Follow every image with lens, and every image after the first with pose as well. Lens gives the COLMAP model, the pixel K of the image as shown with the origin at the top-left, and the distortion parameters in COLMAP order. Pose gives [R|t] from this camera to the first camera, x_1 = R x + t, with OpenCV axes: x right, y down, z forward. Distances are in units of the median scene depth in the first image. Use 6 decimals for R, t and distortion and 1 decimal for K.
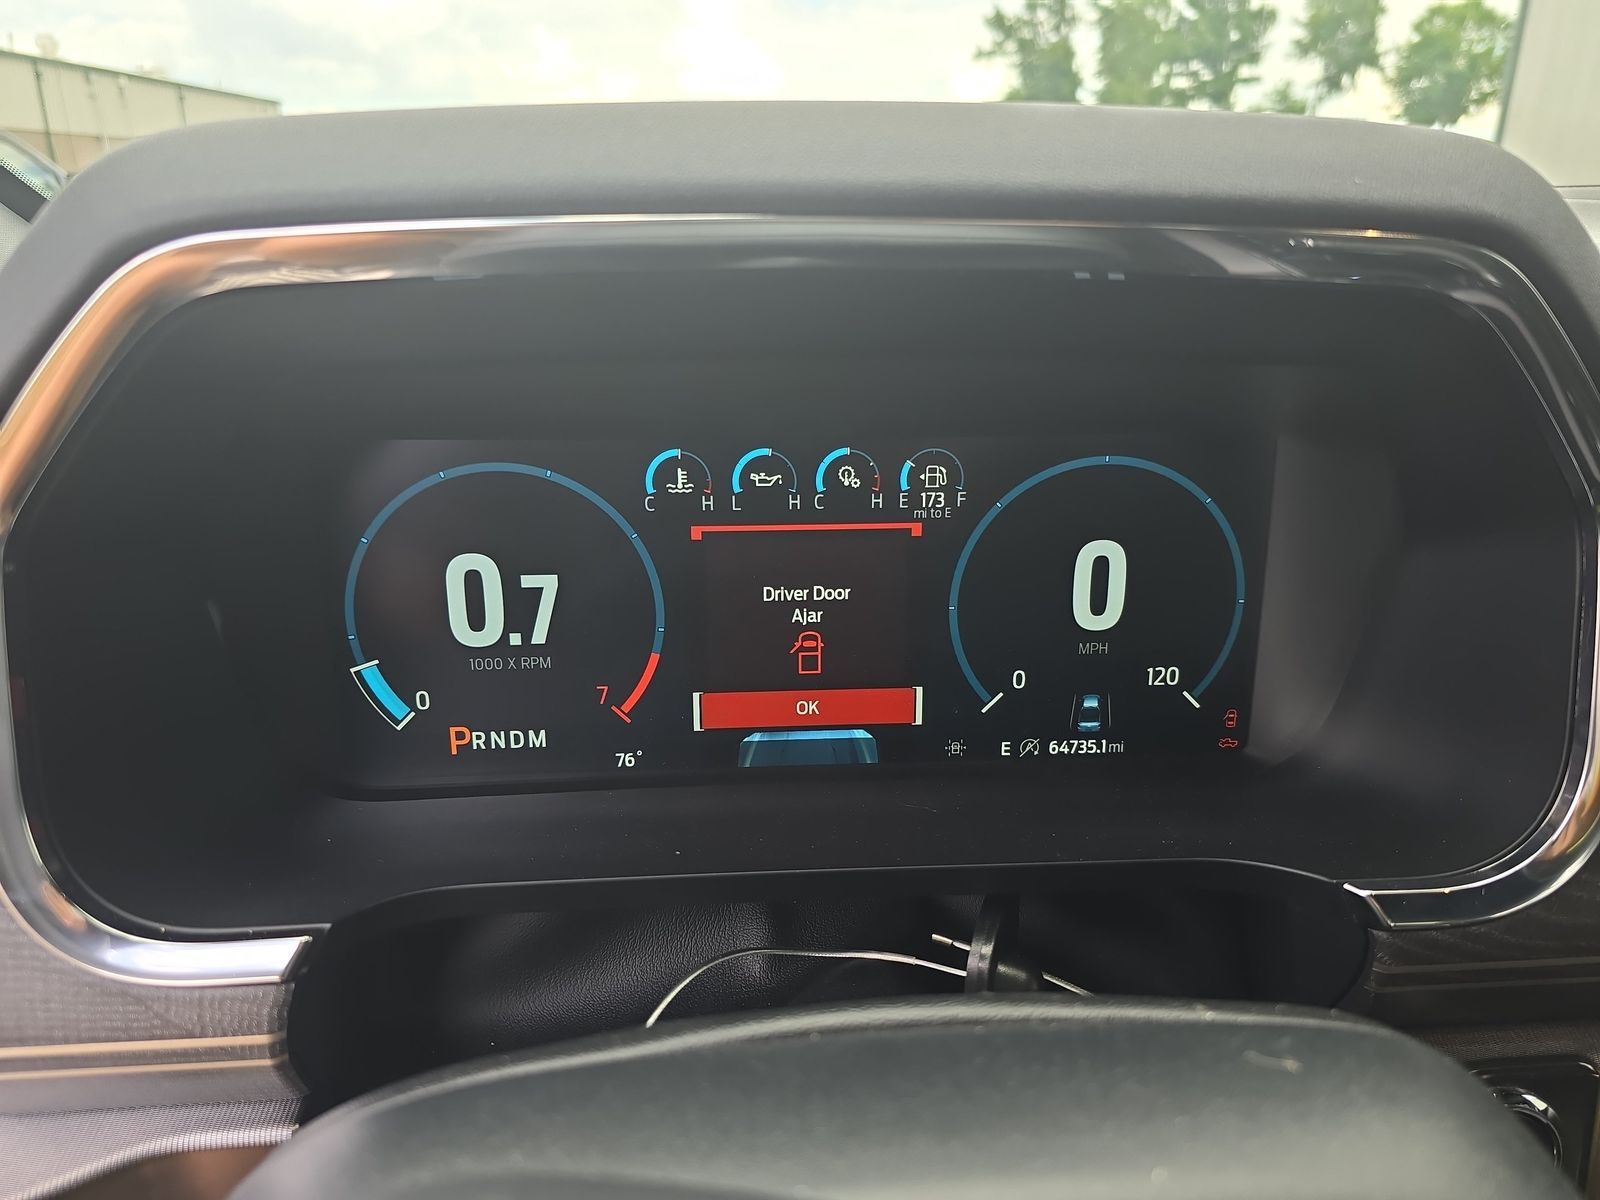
lens RADIAL K [[1095.5, 0, 803.7], [0, 1095.5, 616.4], [0, 0, 1]] dist [0.034652, -0.034483]
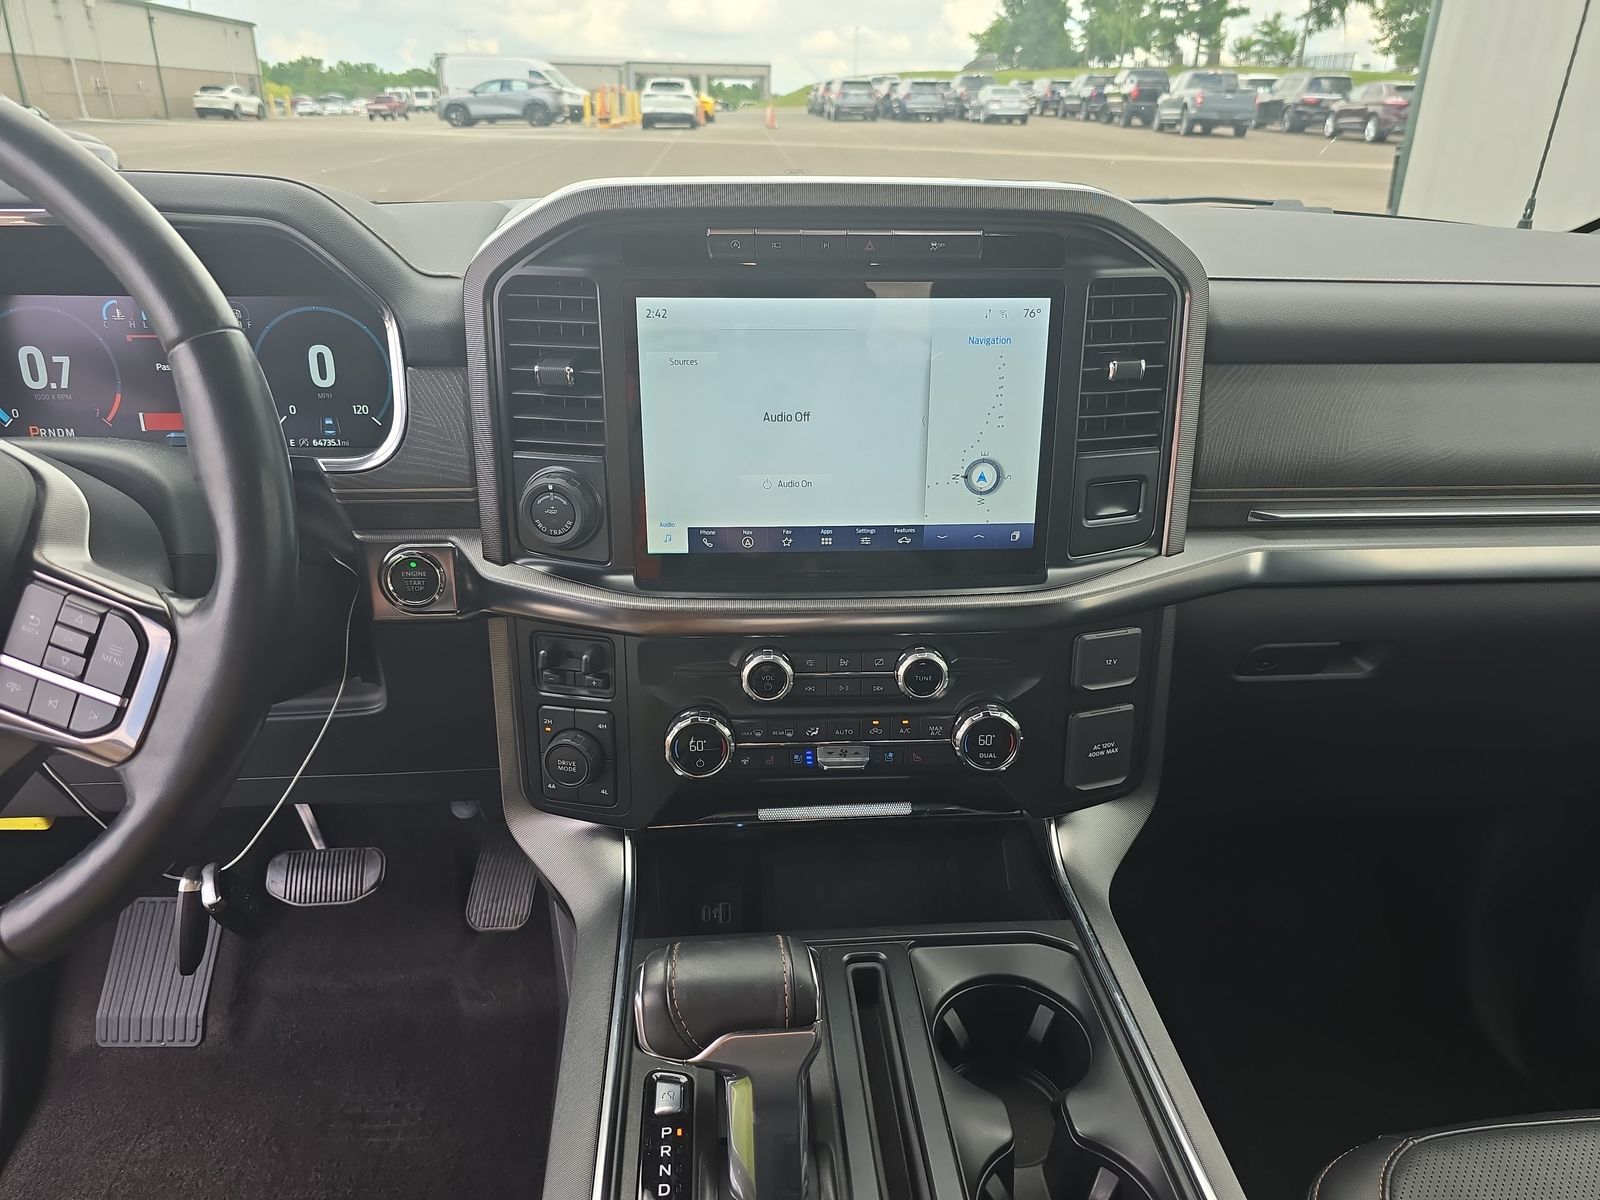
lens RADIAL K [[1095.5, 0, 803.2], [0, 1095.5, 623.8], [0, 0, 1]] dist [0.034652, -0.034483]
pose [[0.999941, 0.003467, 0.010290, 1.241020], [-0.004057, 0.998318, 0.057832, 0.366249], [-0.010072, -0.057871, 0.998273, -1.300594]]
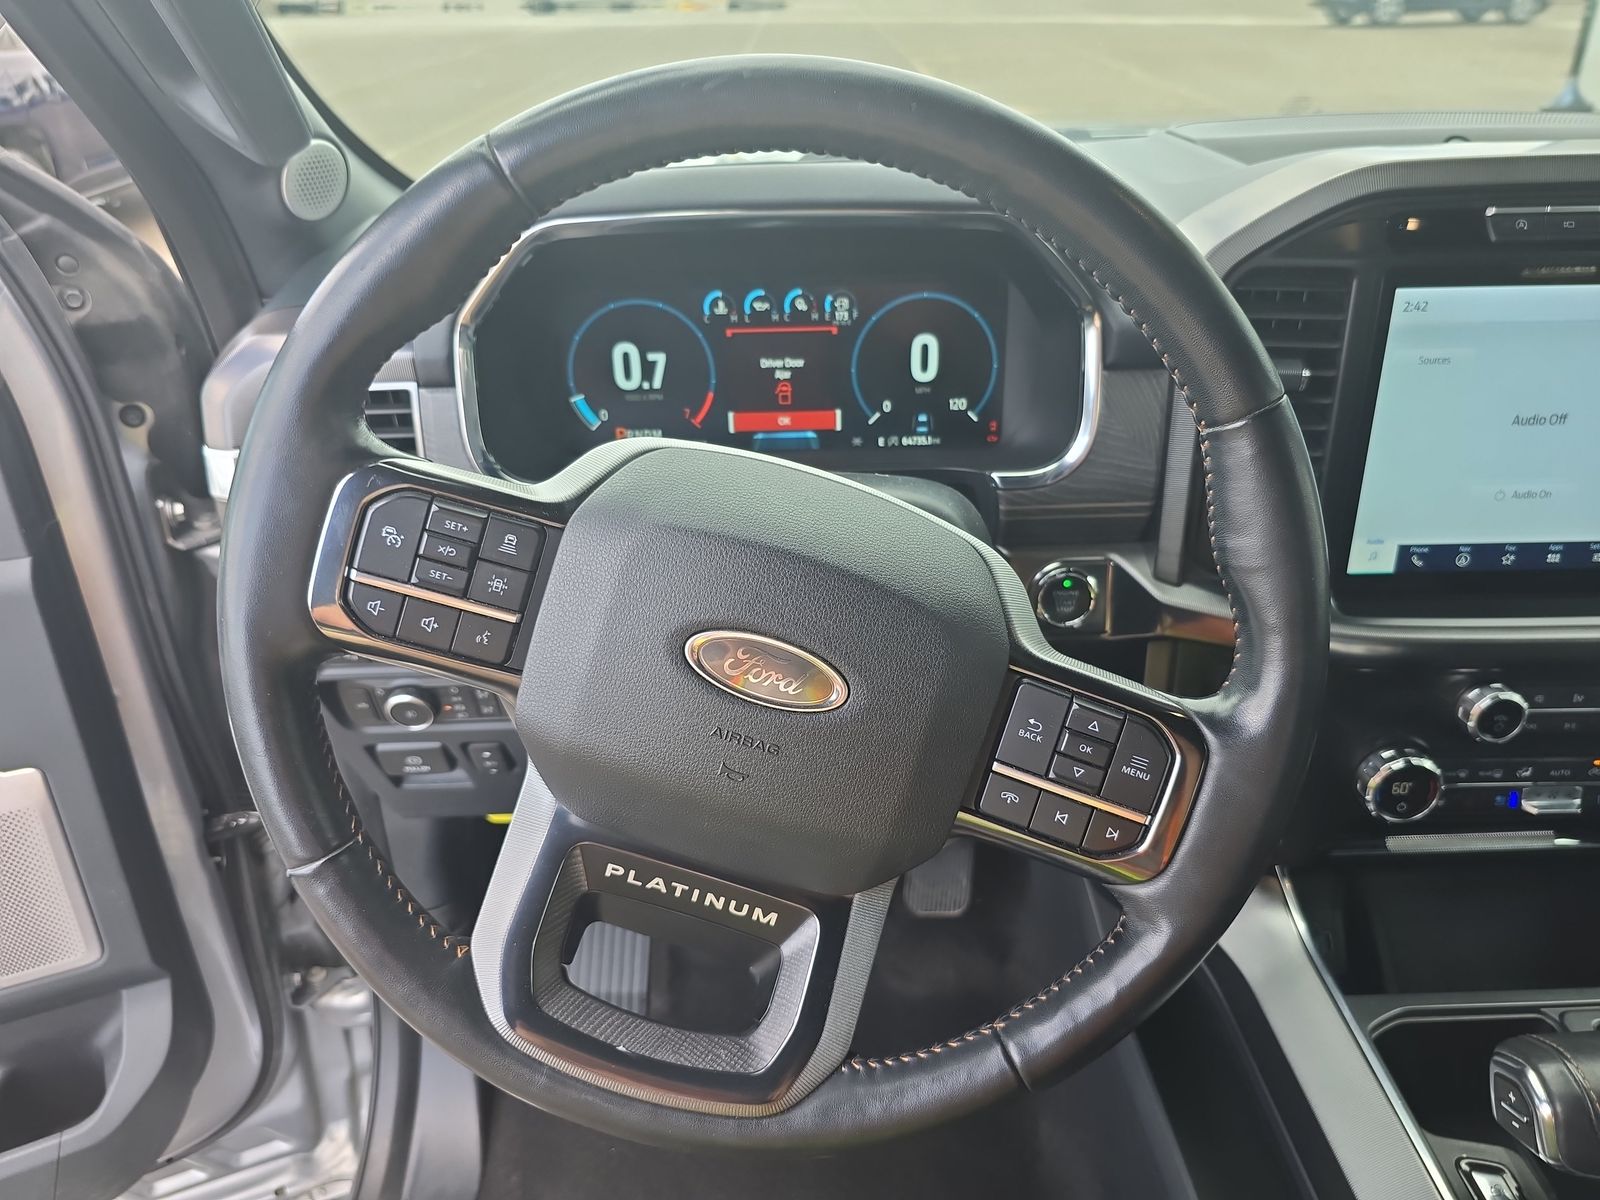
lens RADIAL K [[1095.5, 0, 809.4], [0, 1095.5, 632.6], [0, 0, 1]] dist [0.034652, -0.034483]
pose [[0.998179, 0.005556, -0.060072, 0.182090], [0.003684, 0.988279, 0.152611, 0.167321], [0.060216, -0.152554, 0.986459, -1.135074]]
